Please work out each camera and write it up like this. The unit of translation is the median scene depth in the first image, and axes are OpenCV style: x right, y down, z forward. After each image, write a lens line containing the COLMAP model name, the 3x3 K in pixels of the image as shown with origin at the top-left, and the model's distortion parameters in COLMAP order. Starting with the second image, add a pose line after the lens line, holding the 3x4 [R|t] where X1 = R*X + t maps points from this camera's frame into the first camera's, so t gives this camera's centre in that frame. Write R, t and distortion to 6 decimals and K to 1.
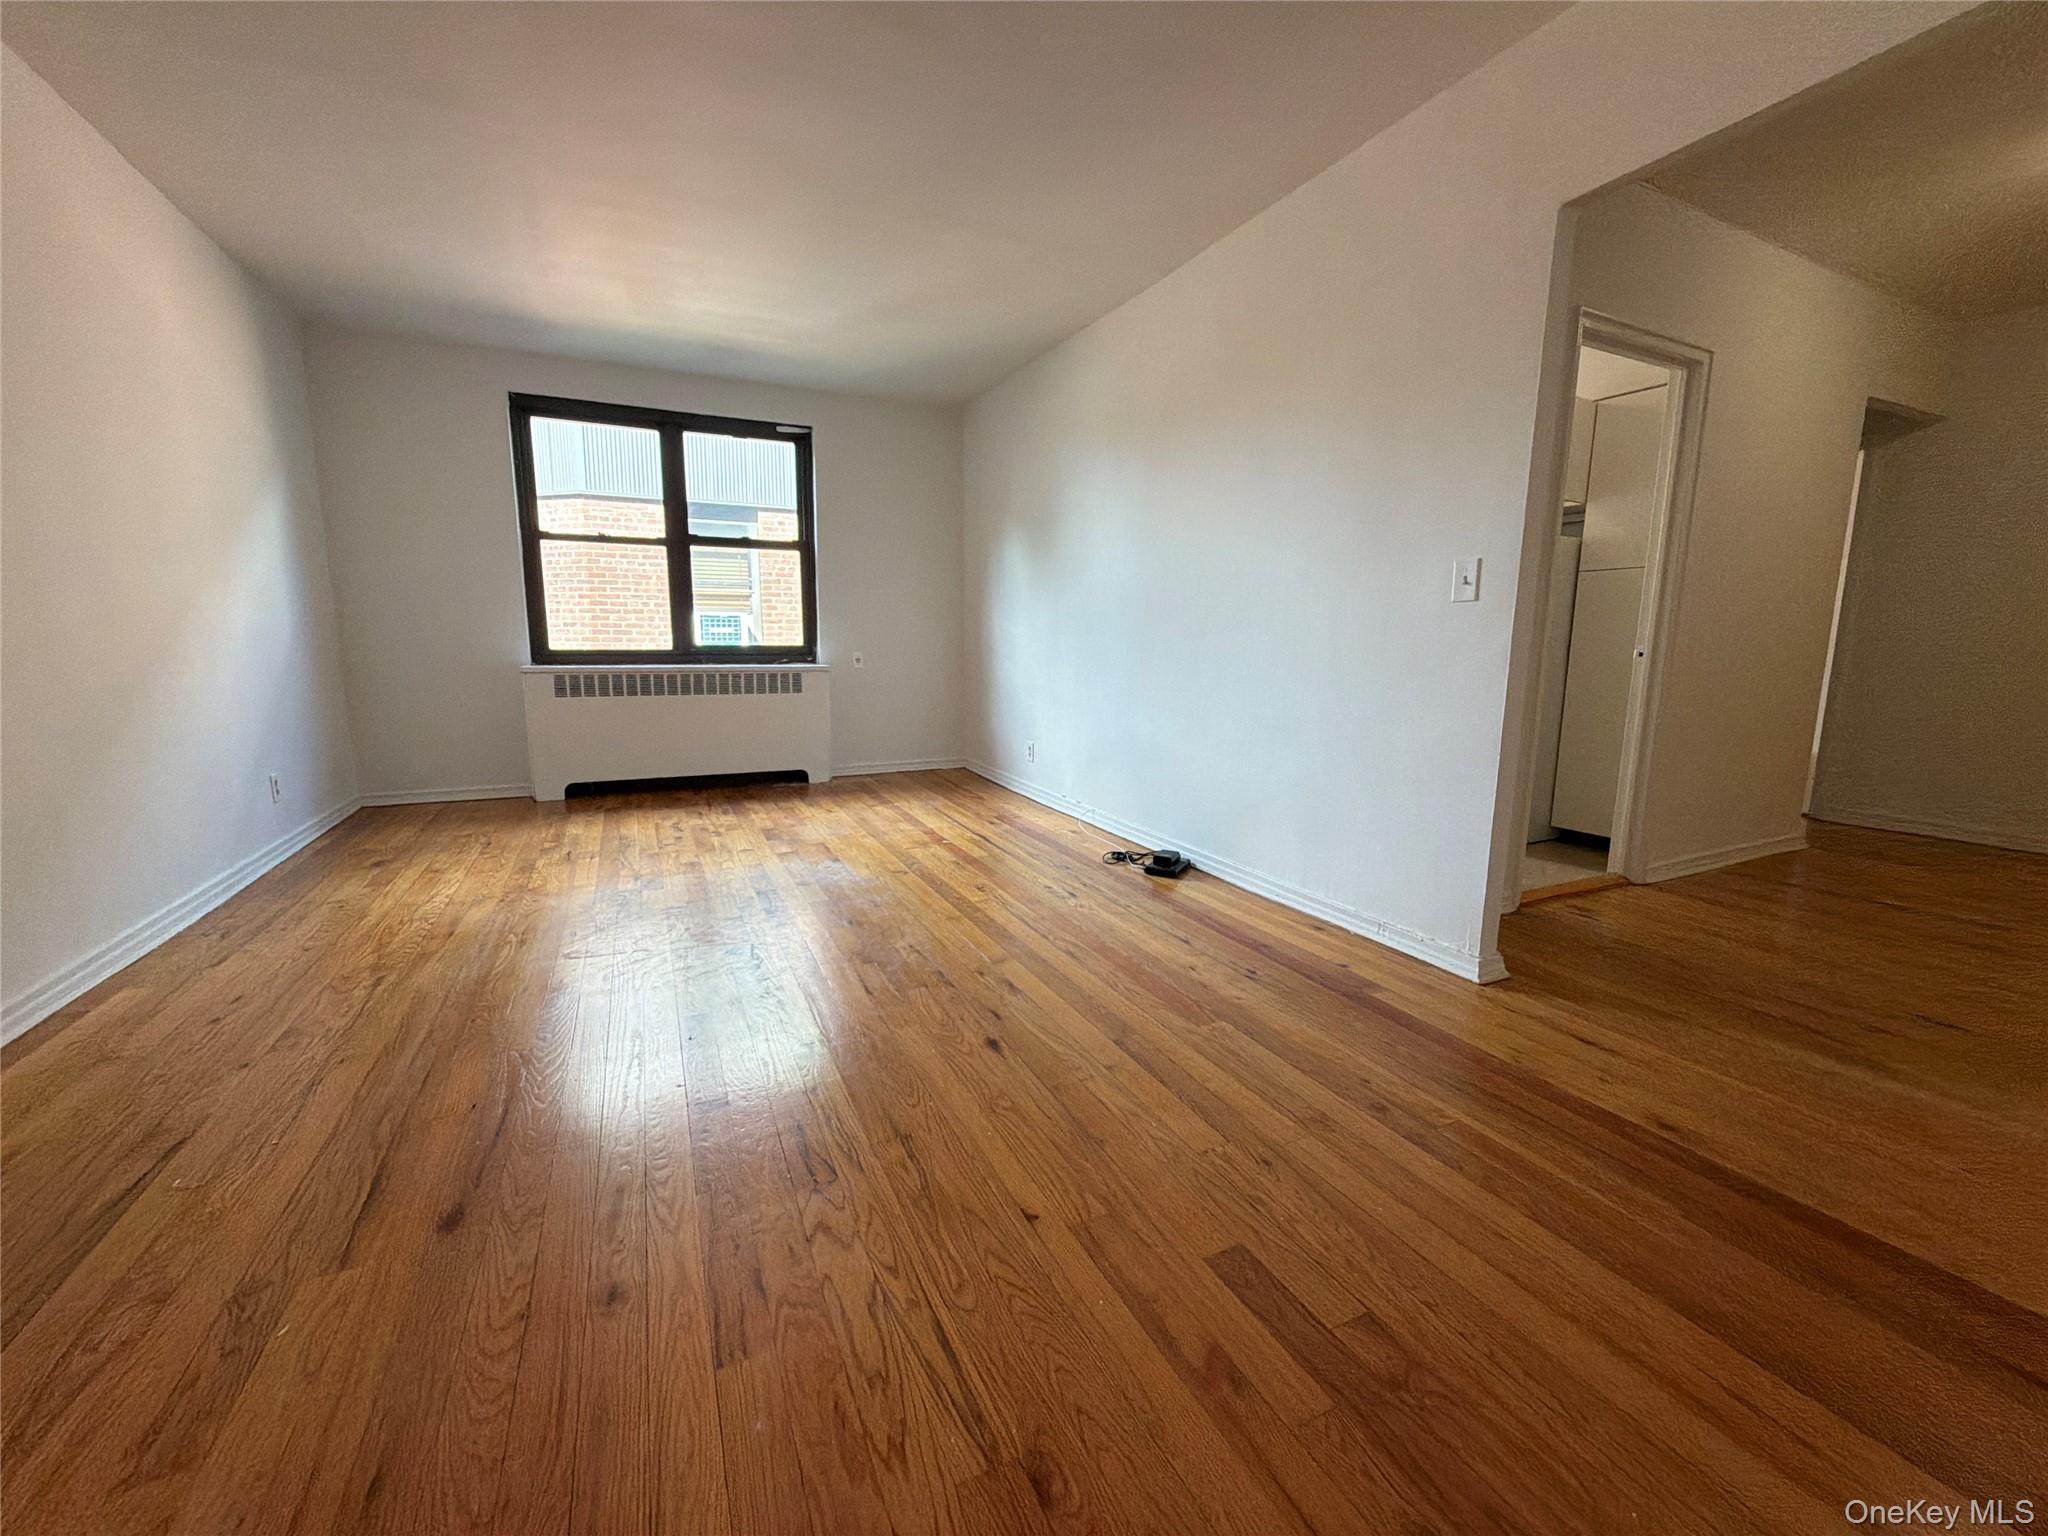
lens RADIAL K [[822.2, 0, 1015.9], [0, 822.2, 763.5], [0, 0, 1]] dist [0.001603, -0.000923]
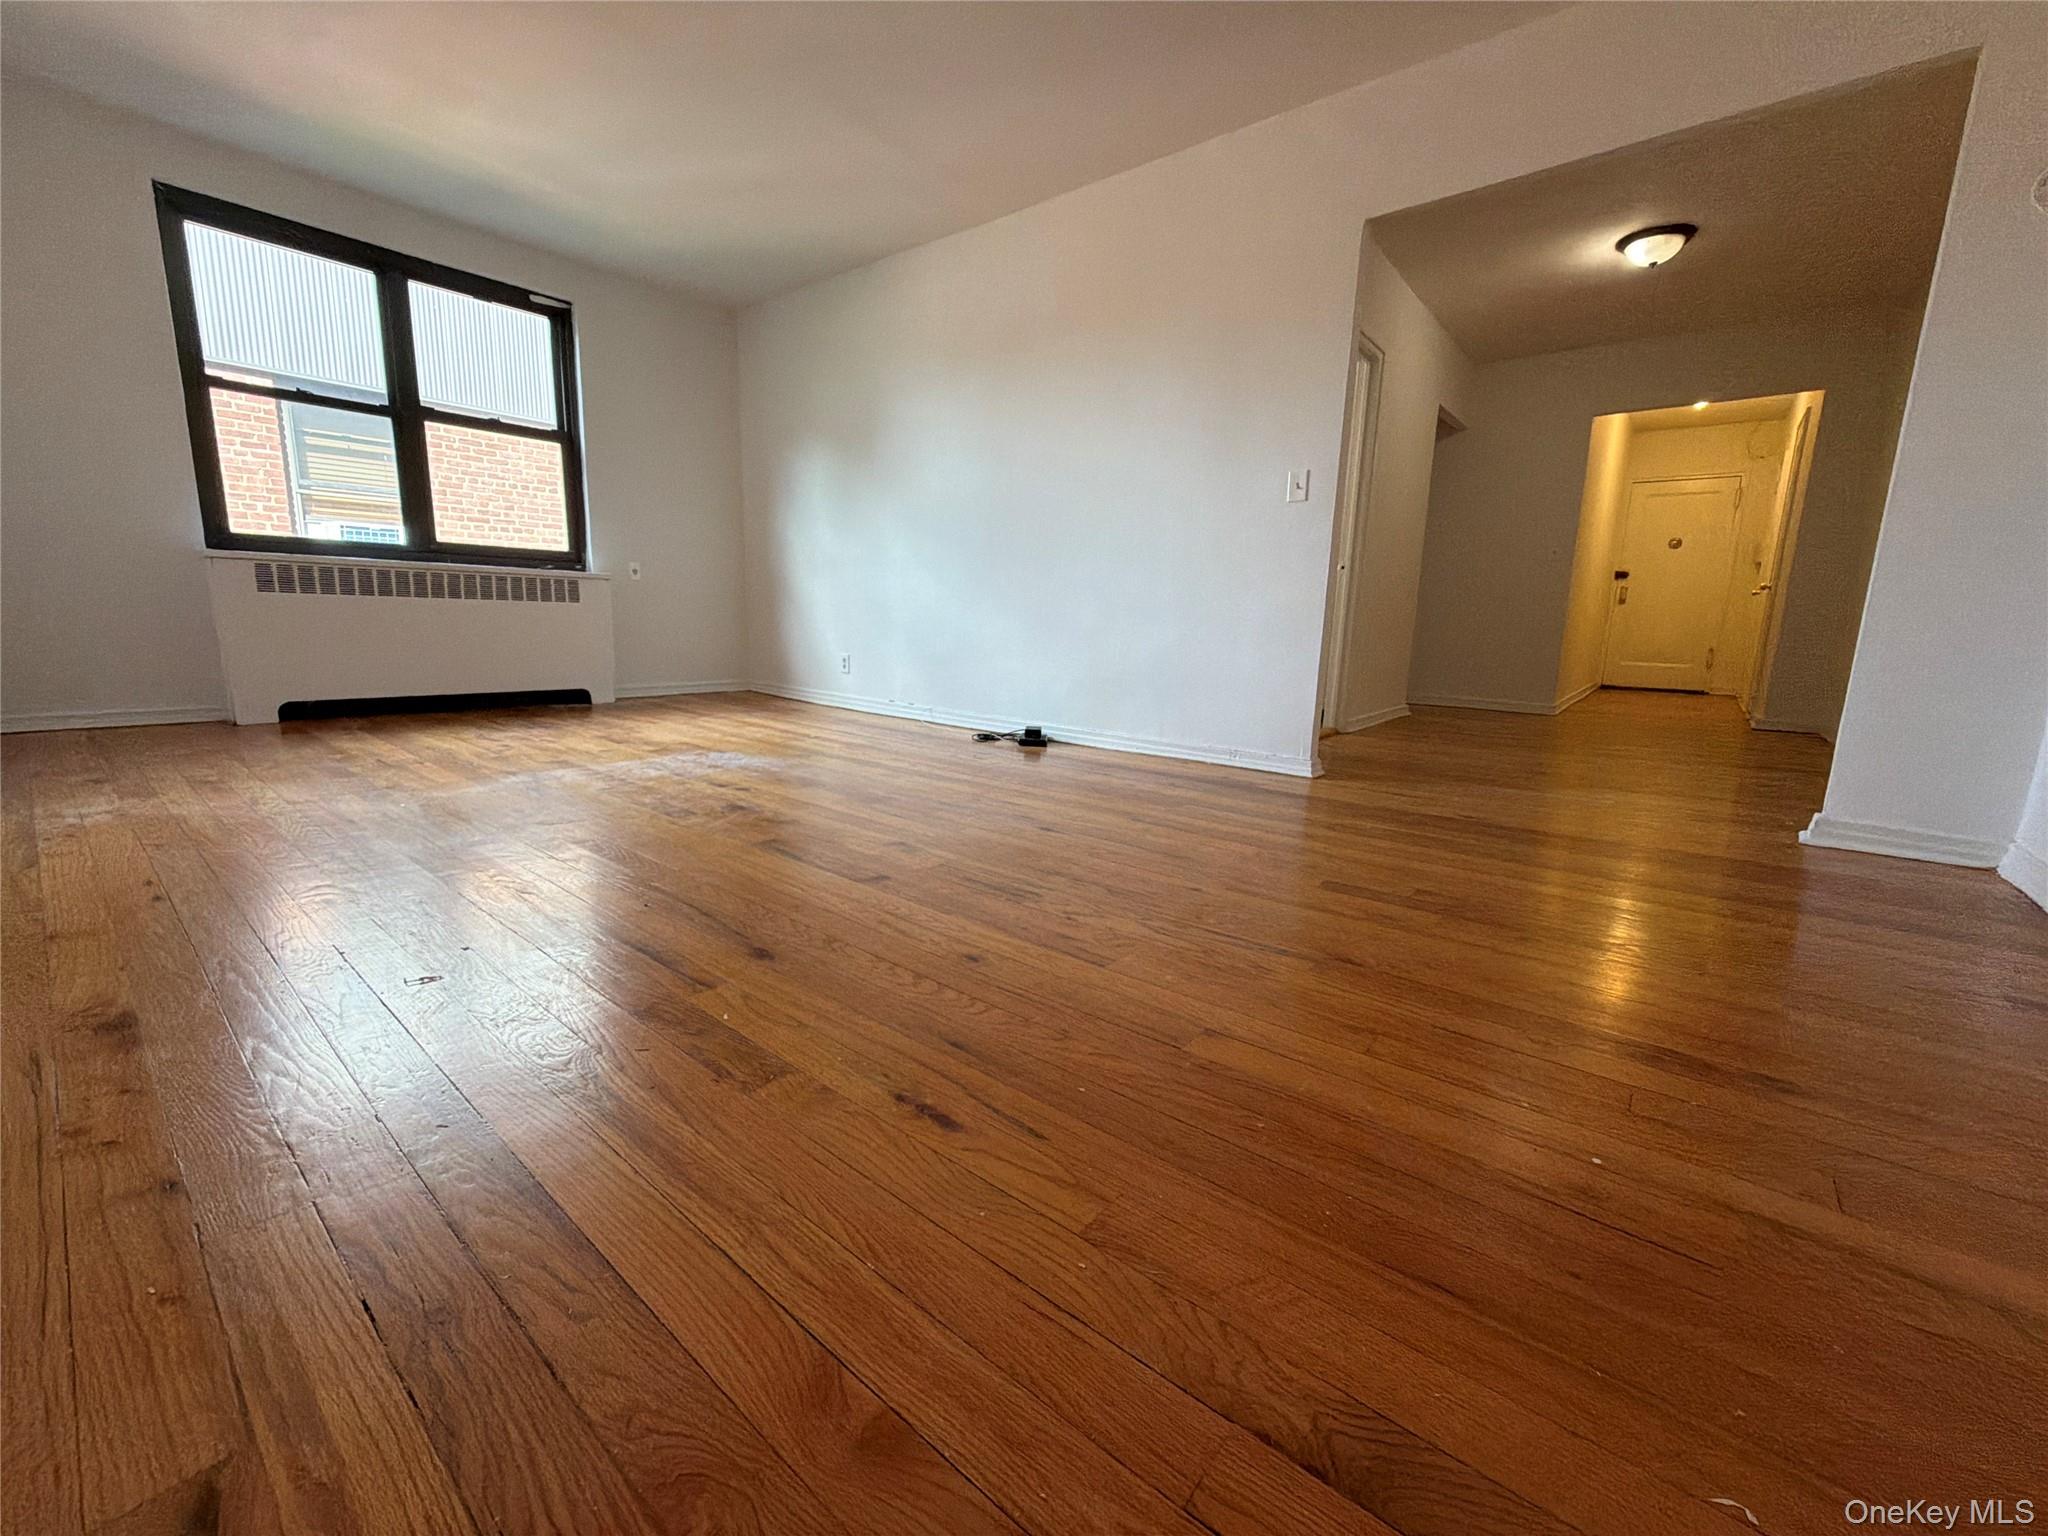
lens RADIAL K [[822.2, 0, 1028.7], [0, 822.2, 761.9], [0, 0, 1]] dist [0.001603, -0.000923]
pose [[0.902628, -0.057560, 0.426555, -0.242258], [0.043456, 0.998141, 0.042735, 0.081867], [-0.428222, -0.020038, 0.903451, -0.032542]]
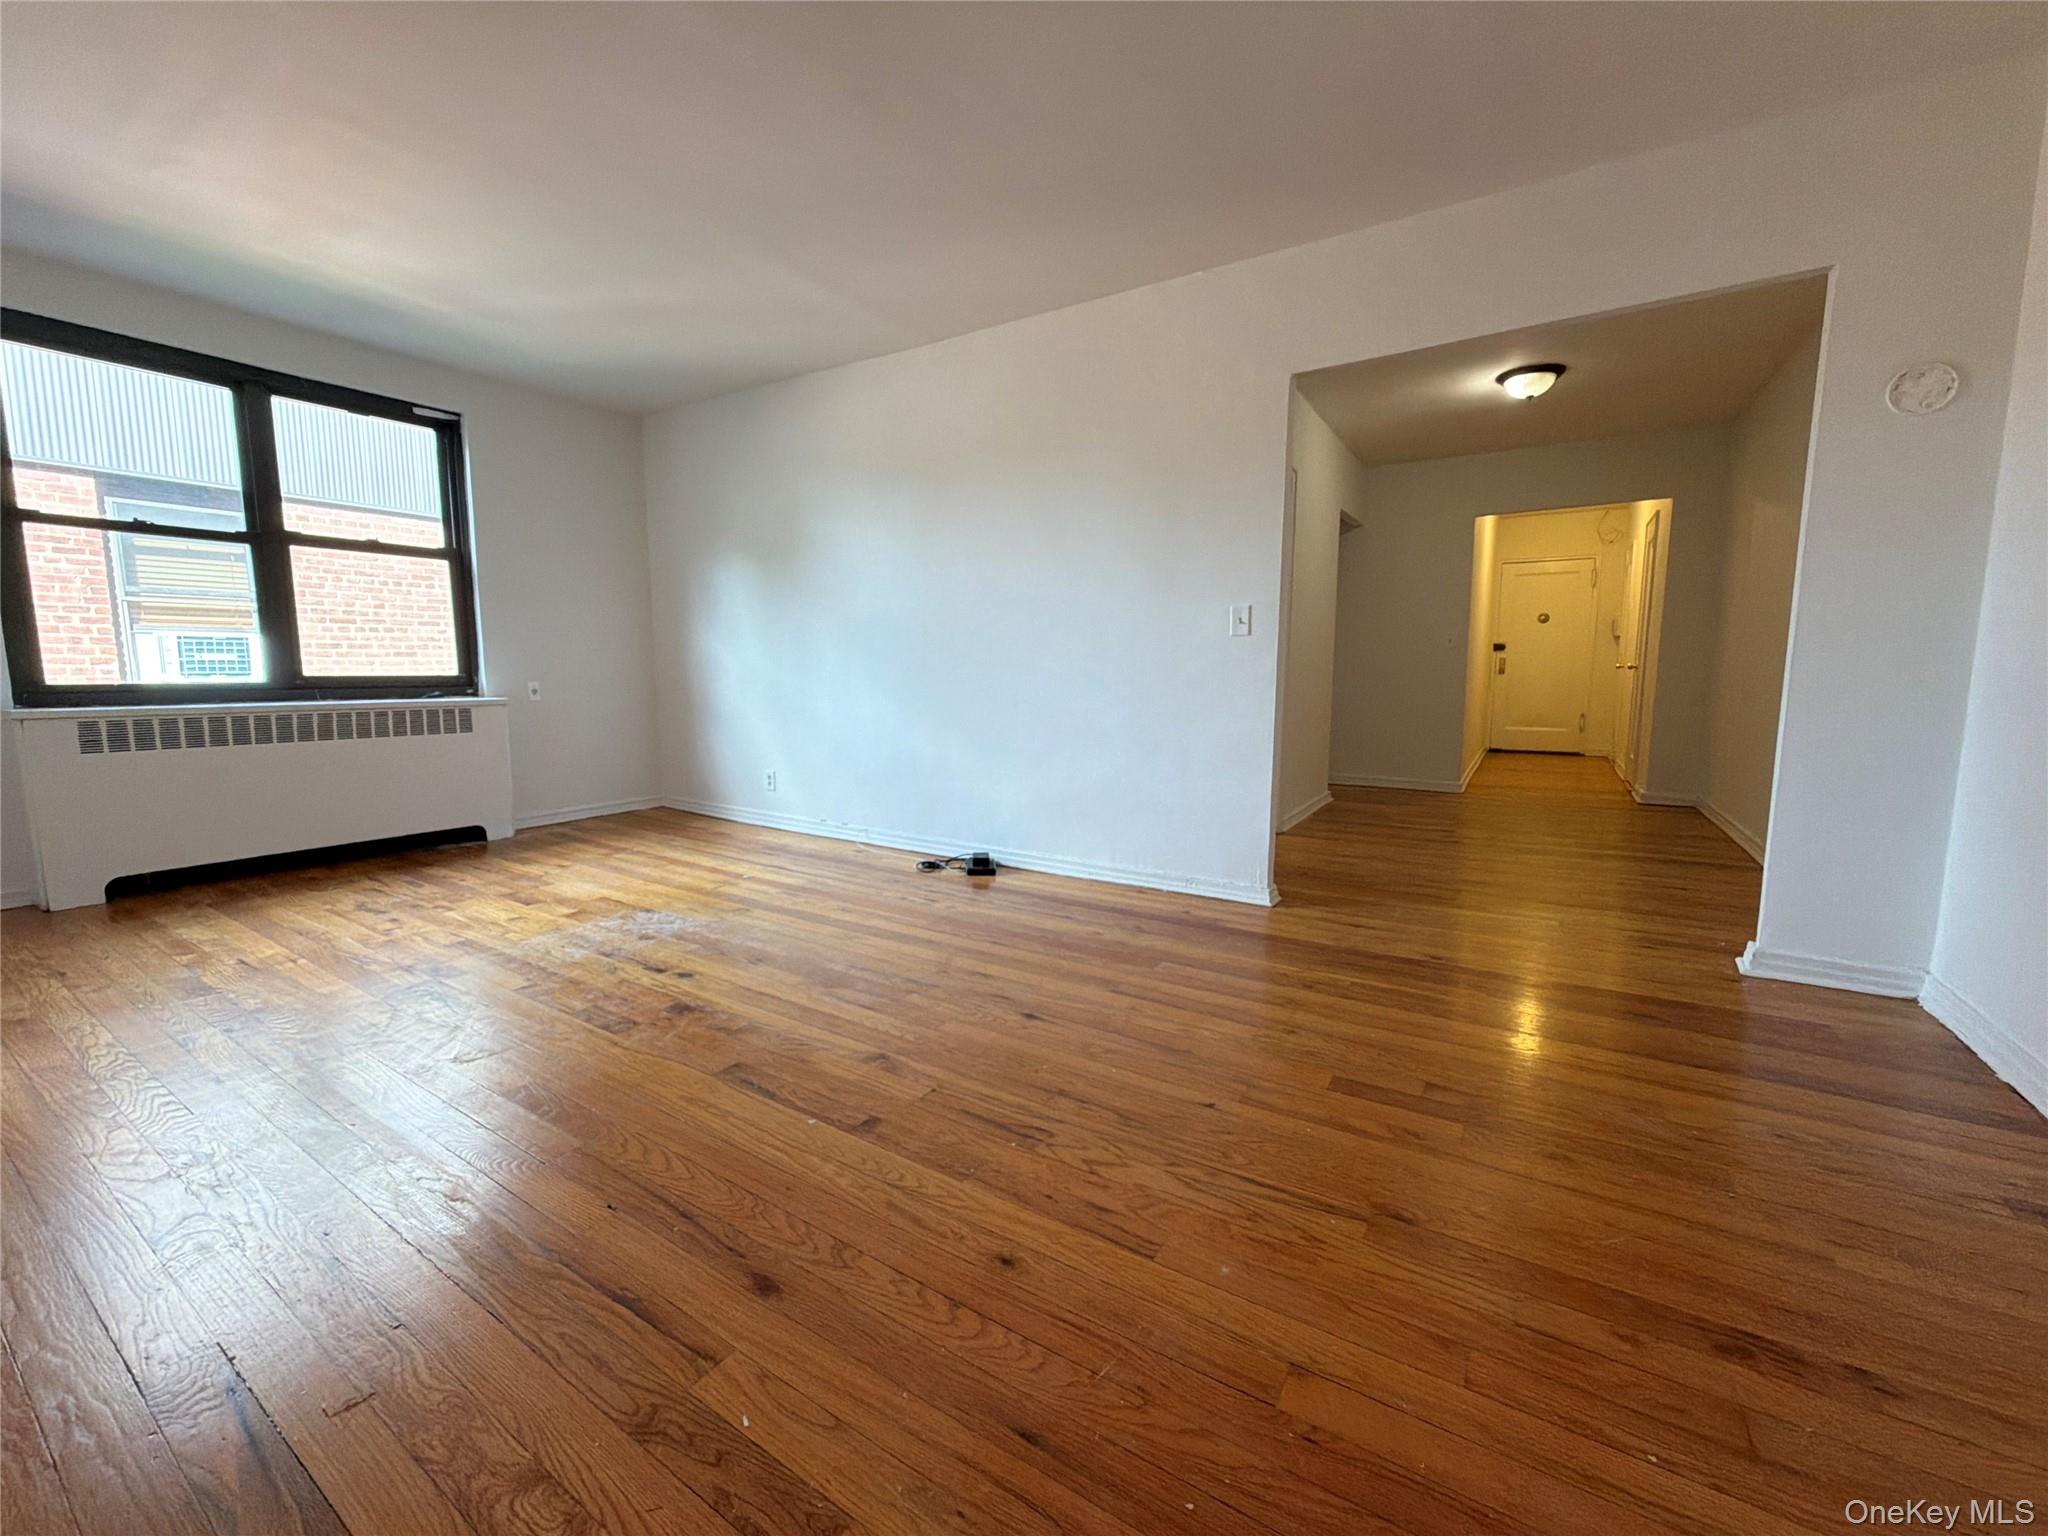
lens RADIAL K [[822.2, 0, 1030.8], [0, 822.2, 762.8], [0, 0, 1]] dist [0.001603, -0.000923]
pose [[0.843484, -0.067410, 0.532908, -0.263983], [0.085852, 0.996259, -0.009865, 0.000907], [-0.530249, 0.054072, 0.846116, 0.007587]]
